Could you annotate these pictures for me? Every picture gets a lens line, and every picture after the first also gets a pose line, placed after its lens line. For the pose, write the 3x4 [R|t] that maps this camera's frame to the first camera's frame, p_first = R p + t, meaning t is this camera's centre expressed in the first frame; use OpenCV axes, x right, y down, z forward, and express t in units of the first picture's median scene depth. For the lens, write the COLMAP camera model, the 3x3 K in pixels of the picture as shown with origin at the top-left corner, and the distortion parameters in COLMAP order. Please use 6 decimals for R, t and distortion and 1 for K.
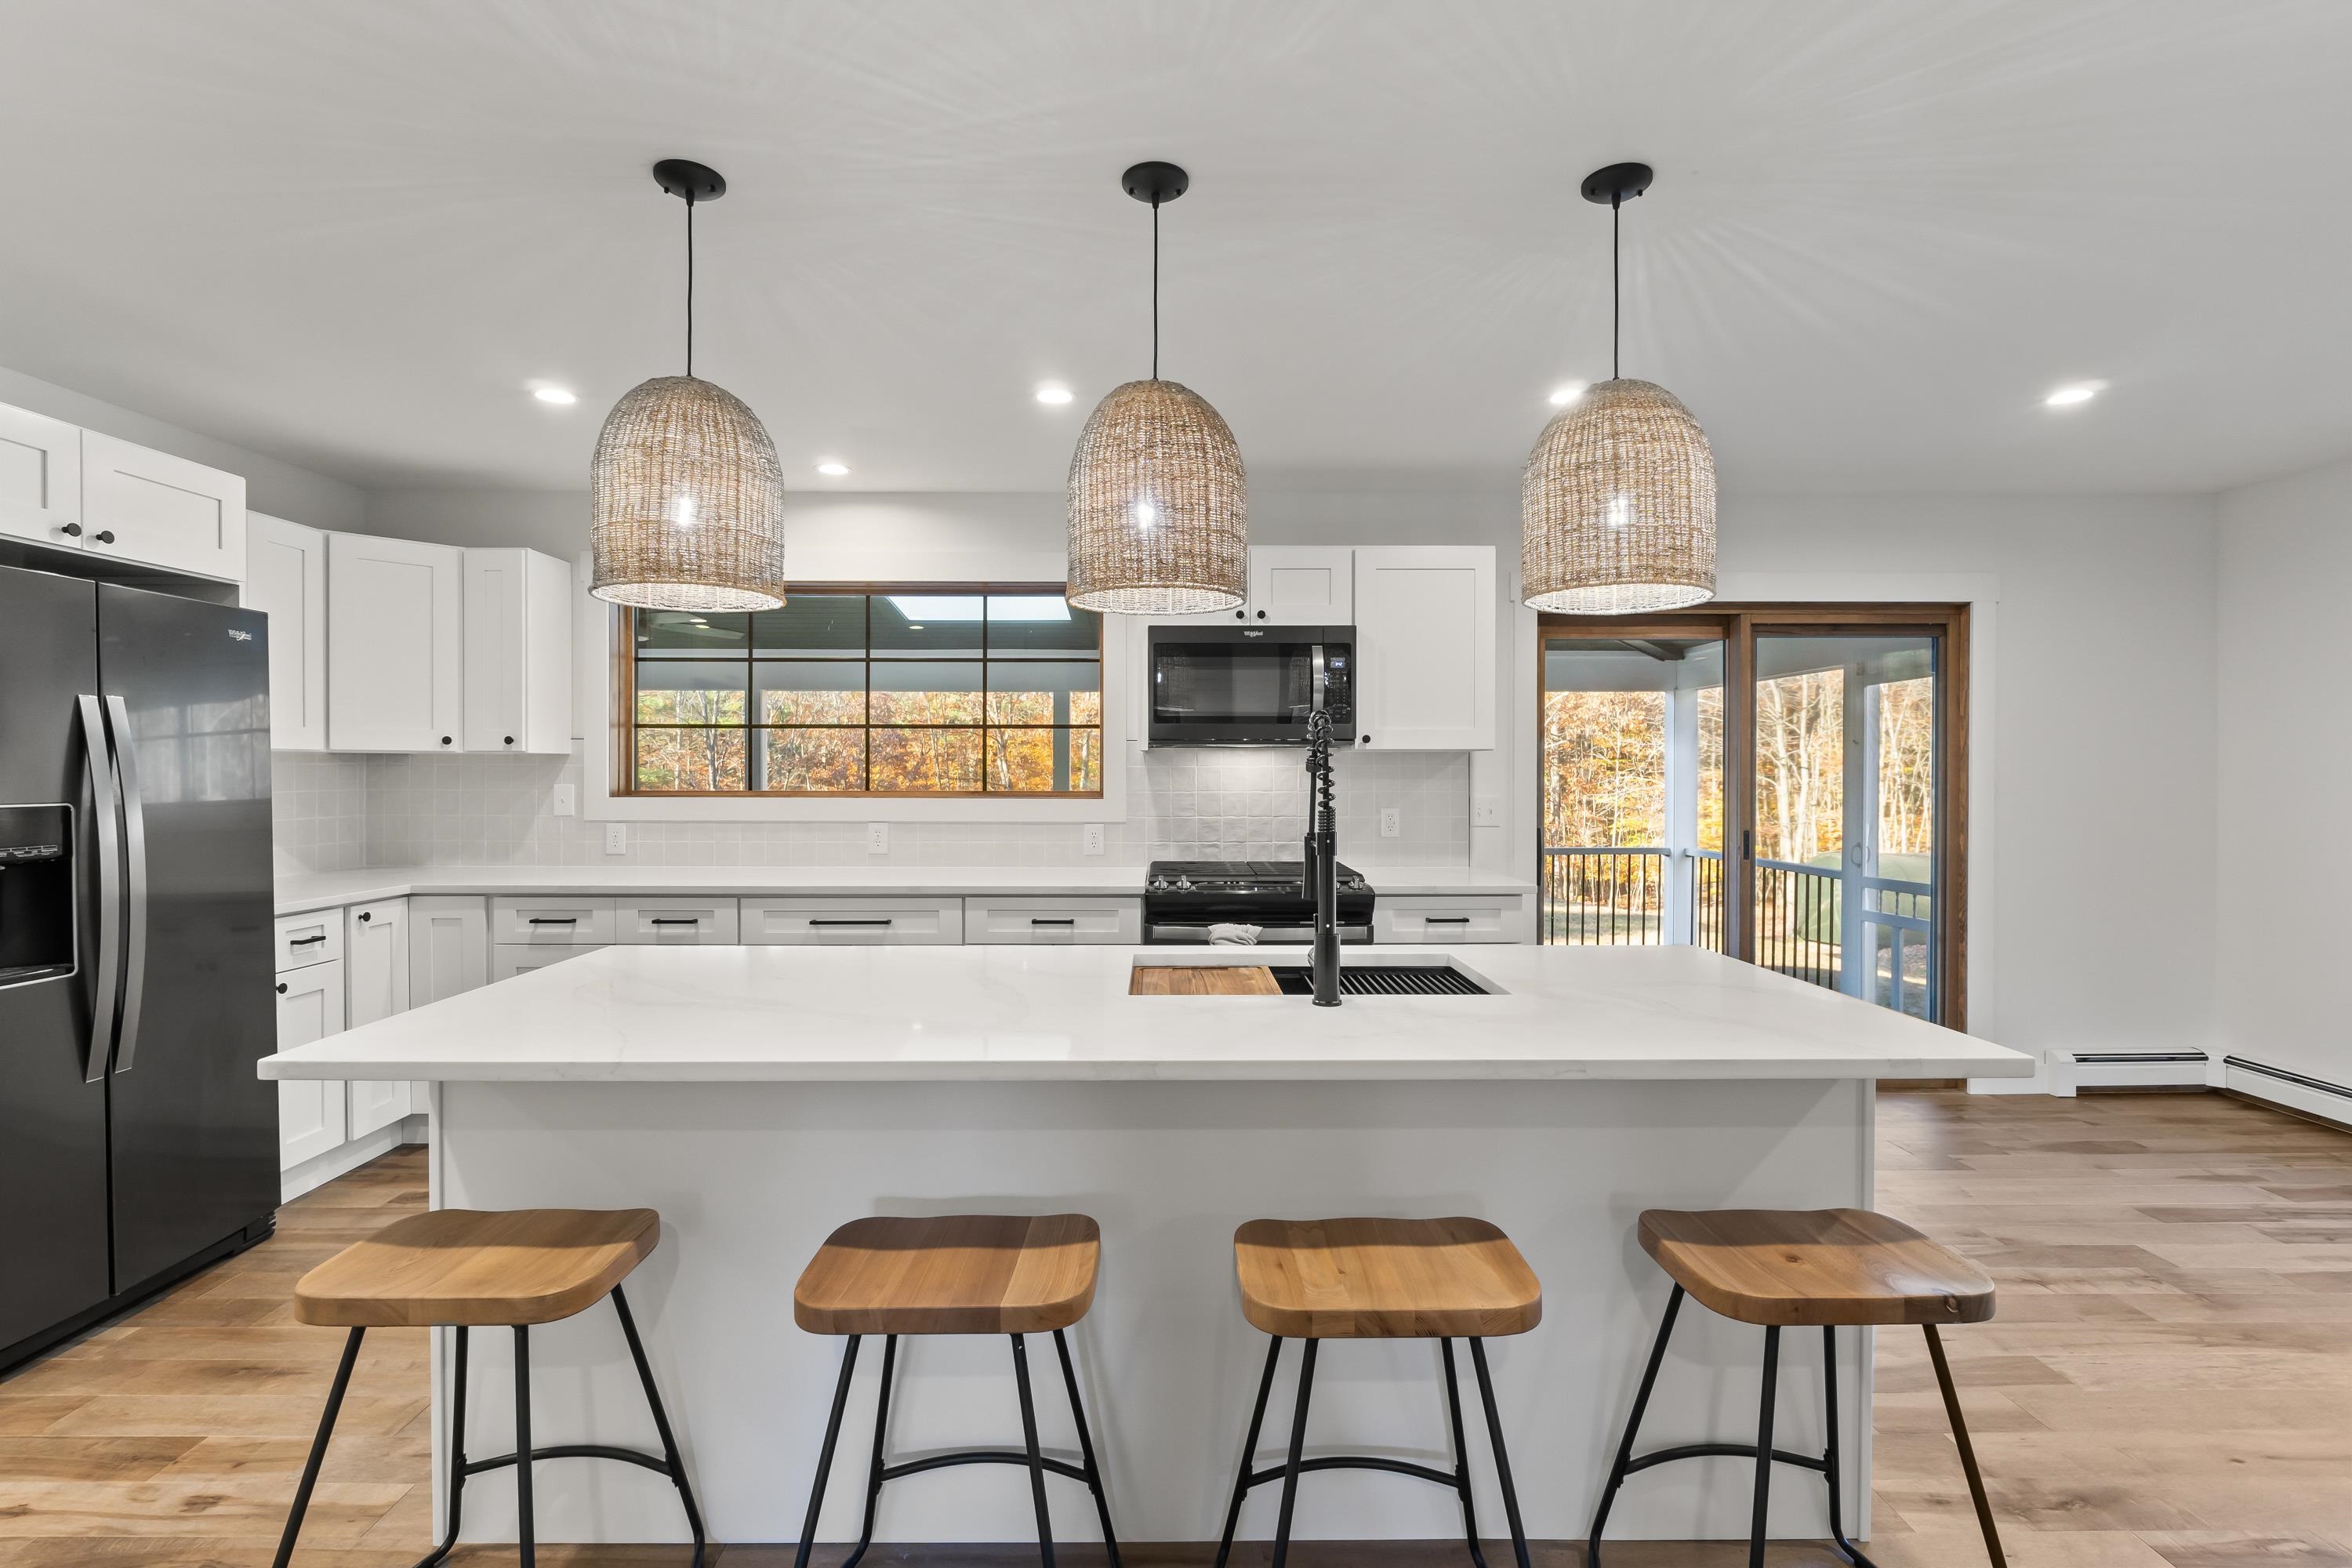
lens RADIAL K [[1050.8, 0, 1162.5], [0, 1050.8, 770.7], [0, 0, 1]] dist [-0.016529, 0.001499]
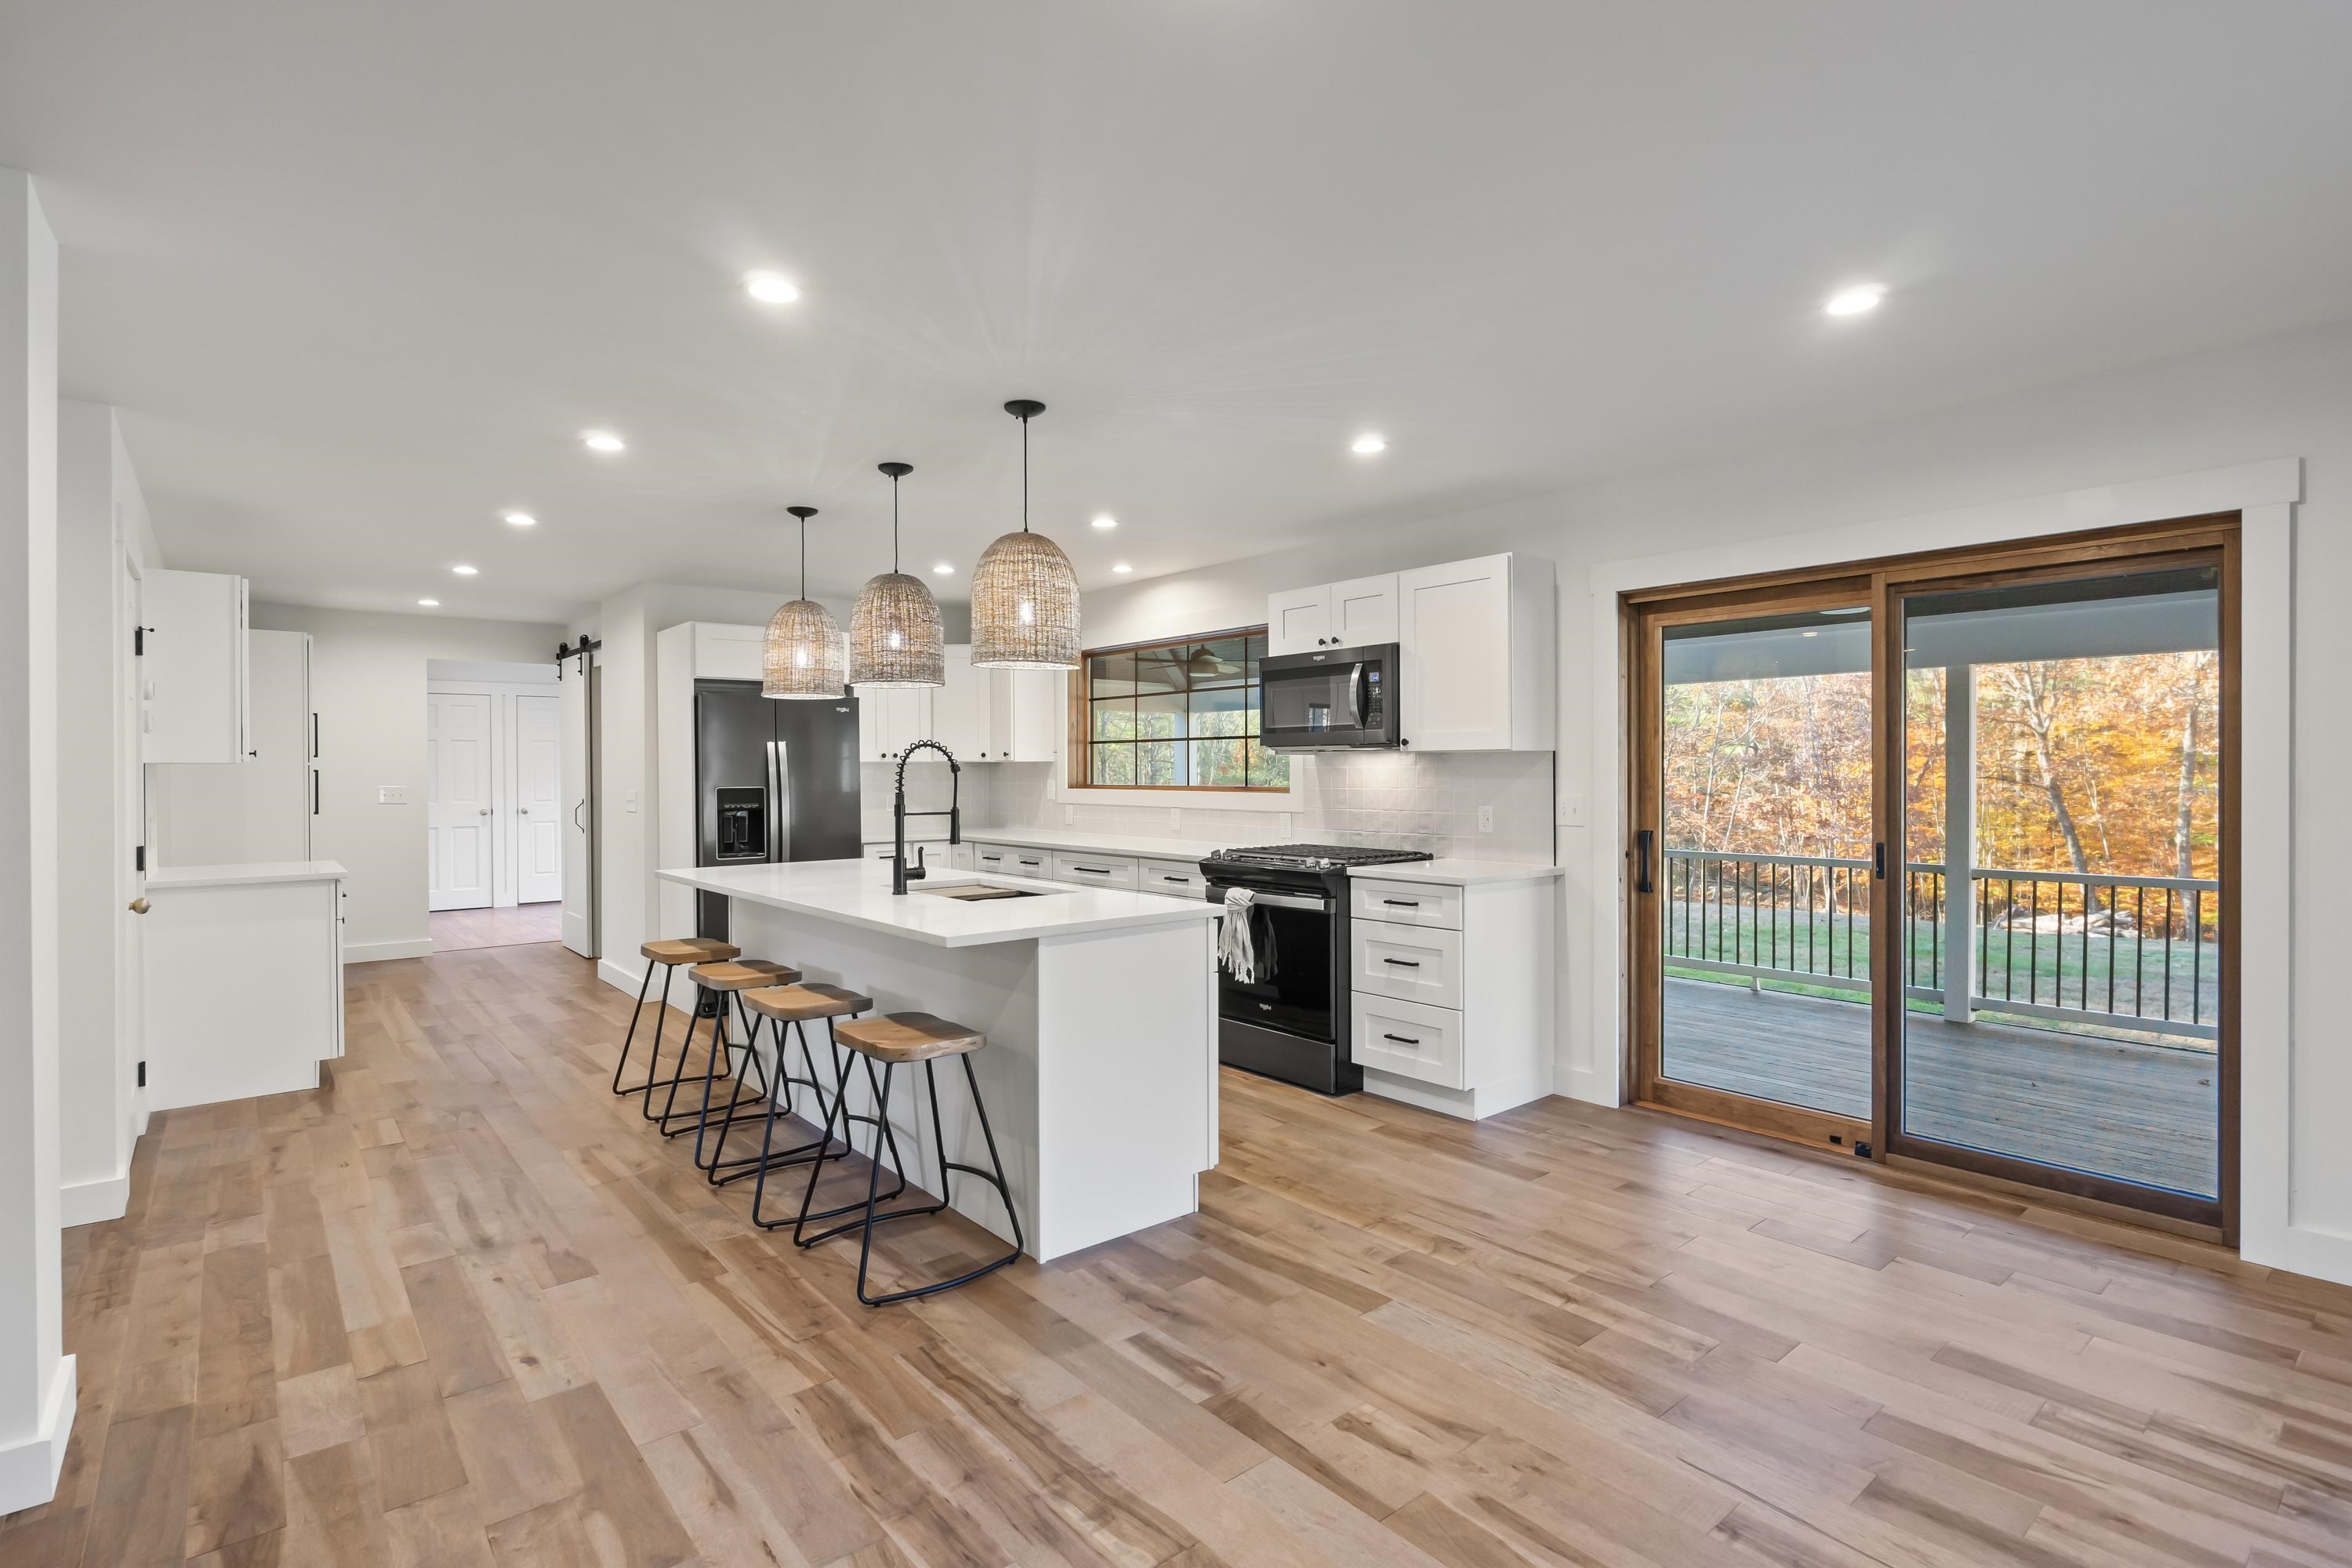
lens RADIAL K [[1146.3, 0, 1163.5], [0, 1146.3, 746.8], [0, 0, 1]] dist [-0.004111, -0.000779]
pose [[0.634307, -0.019940, -0.772824, 0.989314], [0.002818, 0.999720, -0.023481, 0.003439], [0.773076, 0.012716, 0.634186, 0.018711]]
